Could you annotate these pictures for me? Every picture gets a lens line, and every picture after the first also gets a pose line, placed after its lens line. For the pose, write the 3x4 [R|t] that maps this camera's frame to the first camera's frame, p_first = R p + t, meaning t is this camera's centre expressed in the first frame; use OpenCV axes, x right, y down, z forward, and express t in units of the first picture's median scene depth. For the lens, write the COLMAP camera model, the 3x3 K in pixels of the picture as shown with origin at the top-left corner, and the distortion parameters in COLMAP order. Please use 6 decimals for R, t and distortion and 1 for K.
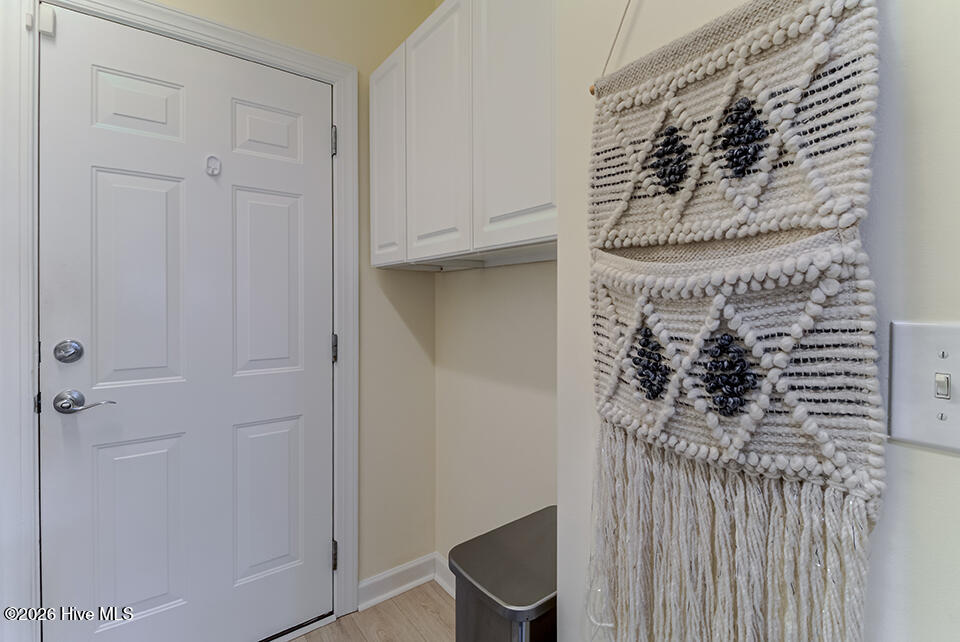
lens RADIAL K [[443.6, 0, 481.0], [0, 443.6, 302.9], [0, 0, 1]] dist [0.005750, -0.001525]
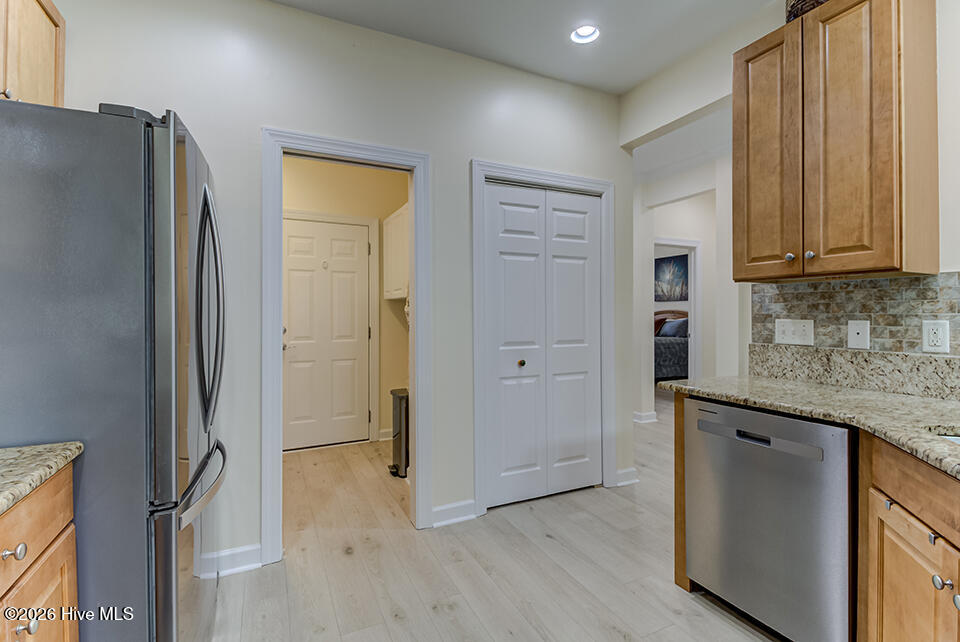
lens RADIAL K [[443.6, 0, 480.5], [0, 443.6, 317.1], [0, 0, 1]] dist [0.005750, -0.001525]
pose [[0.983115, 0.002195, -0.182973, 0.845400], [-0.001373, 0.999988, 0.004617, 0.001252], [0.182981, -0.004288, 0.983107, -1.522491]]
